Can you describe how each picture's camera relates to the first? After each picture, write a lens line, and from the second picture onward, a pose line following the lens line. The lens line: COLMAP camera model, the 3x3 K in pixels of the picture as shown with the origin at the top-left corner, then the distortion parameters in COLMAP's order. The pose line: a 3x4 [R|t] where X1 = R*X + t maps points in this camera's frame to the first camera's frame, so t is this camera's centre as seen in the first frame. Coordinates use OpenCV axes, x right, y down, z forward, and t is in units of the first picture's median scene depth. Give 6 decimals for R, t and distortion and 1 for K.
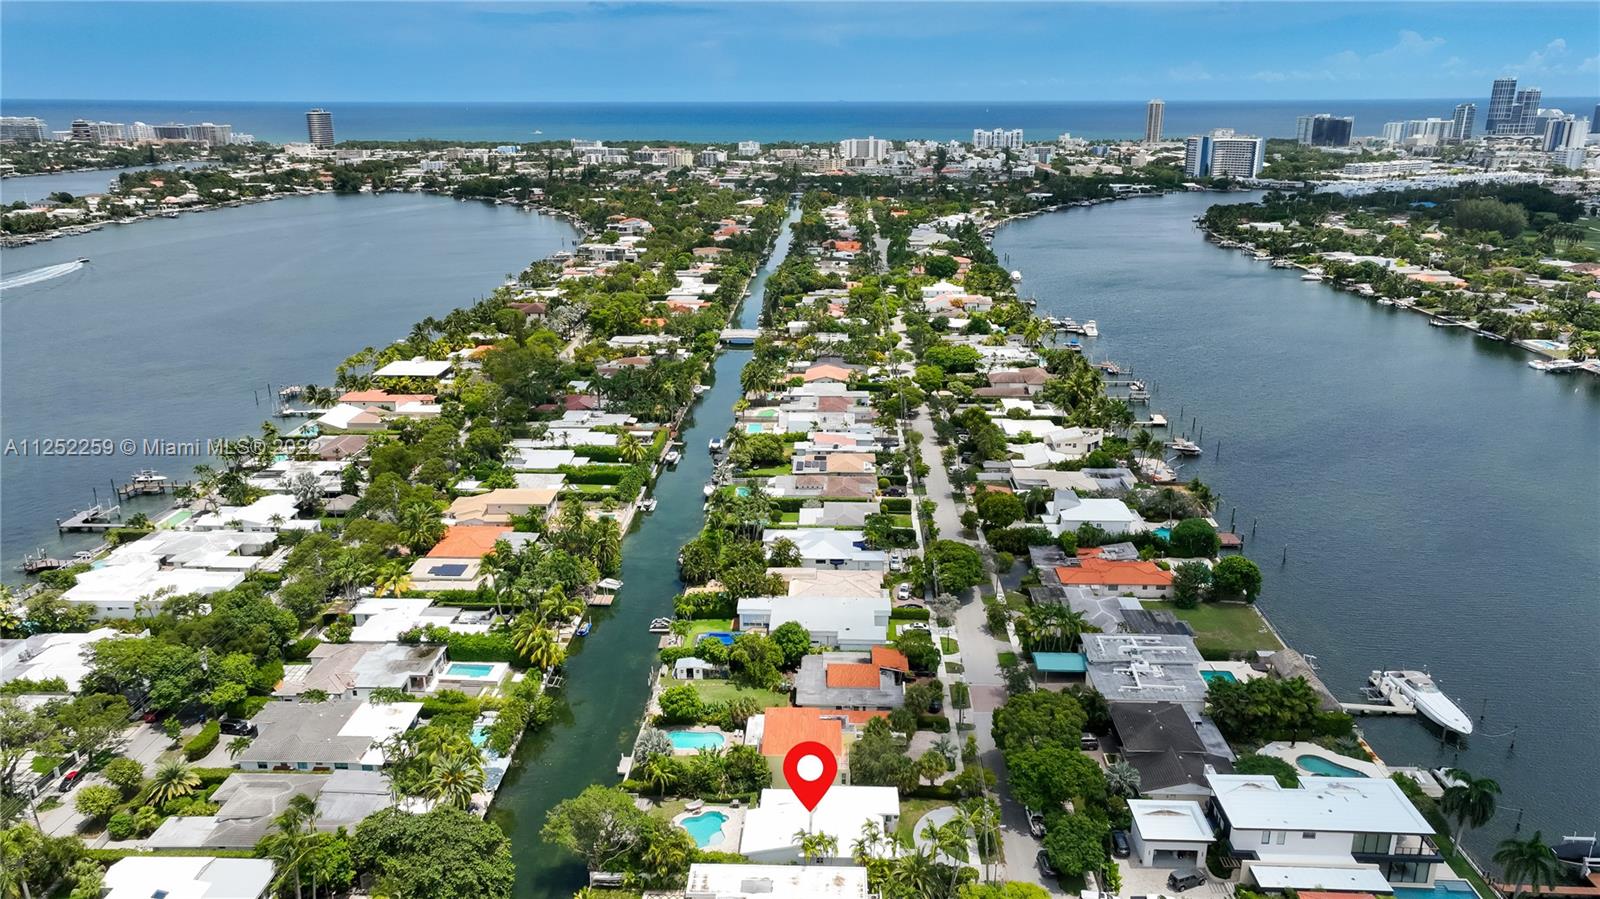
lens RADIAL K [[1123.0, 0, 800.0], [0, 1123.0, 449.5], [0, 0, 1]] dist [0.002568, 0.044629]
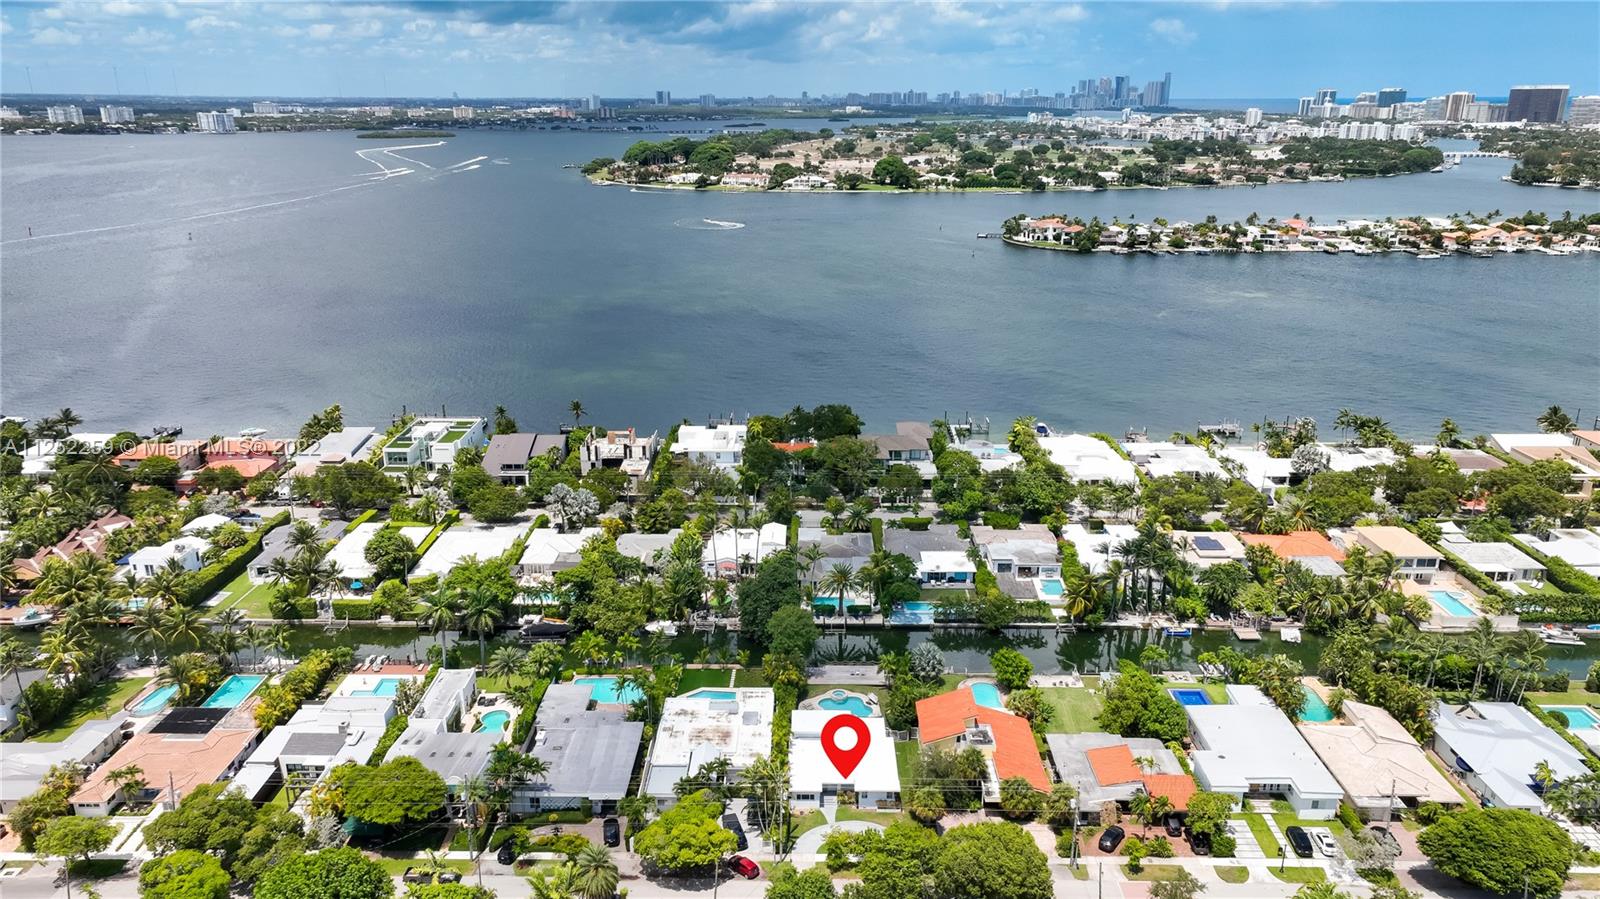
lens RADIAL K [[1123.0, 0, 800.0], [0, 1123.0, 449.5], [0, 0, 1]] dist [0.002568, 0.044629]
pose [[0.026210, 0.304394, -0.952186, 0.532822], [-0.302060, 0.910400, 0.282721, -0.126391], [0.952928, 0.280207, 0.115807, 0.414729]]
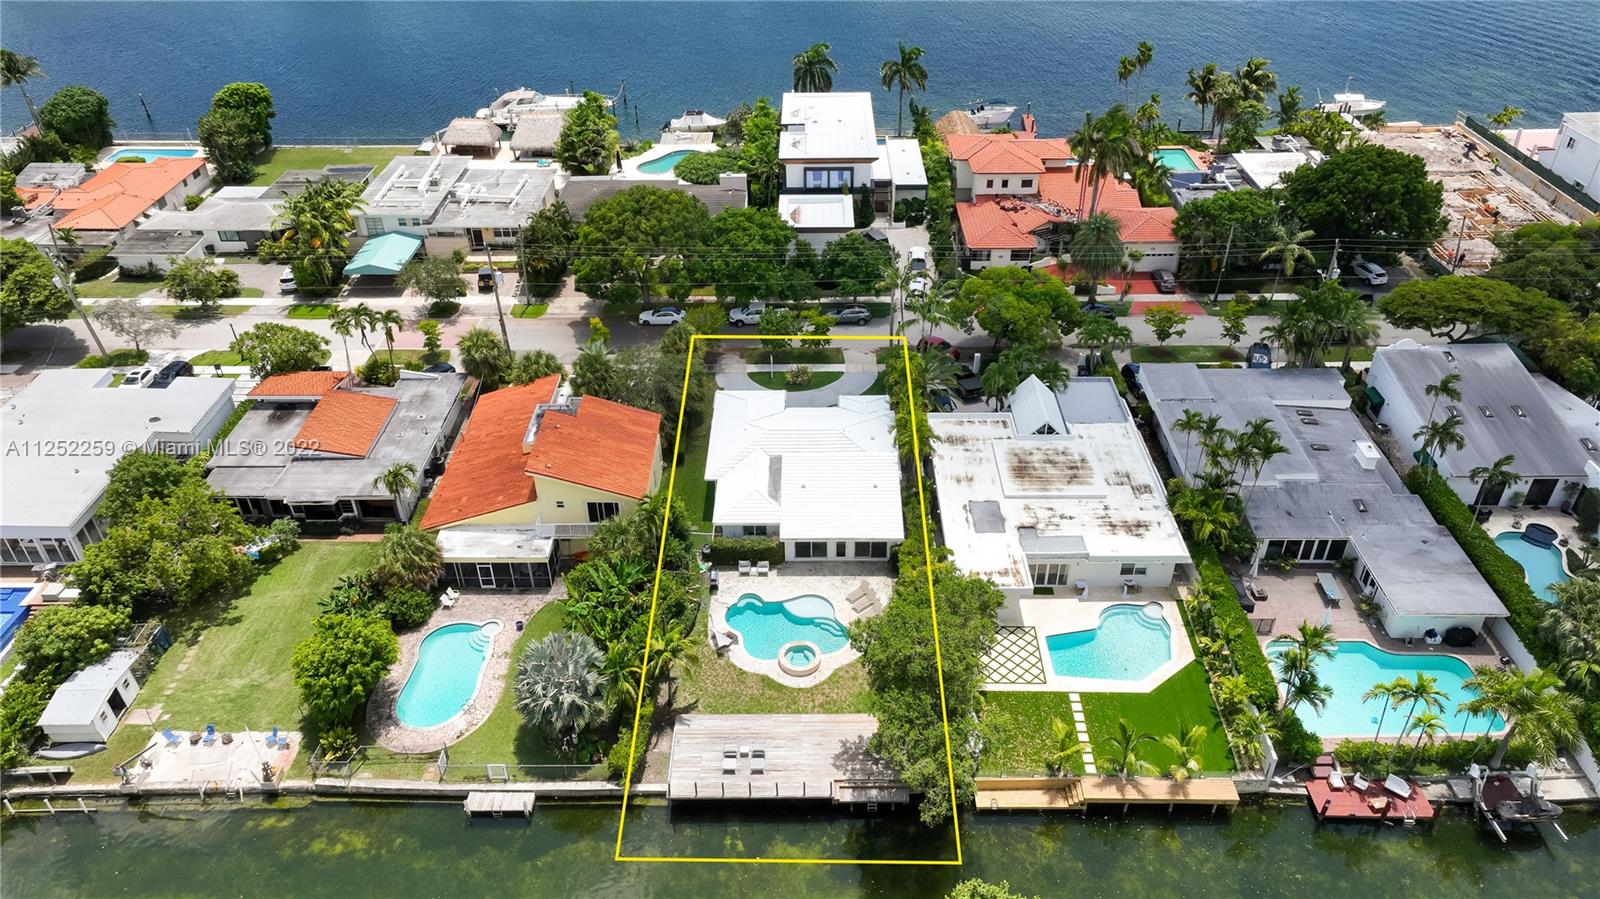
lens RADIAL K [[1123.0, 0, 800.0], [0, 1123.0, 449.5], [0, 0, 1]] dist [0.002568, 0.044629]
pose [[-0.029078, -0.576430, 0.816629, -0.251997], [0.304679, 0.772986, 0.556474, -0.004539], [-0.952011, 0.264991, 0.153149, 0.499542]]
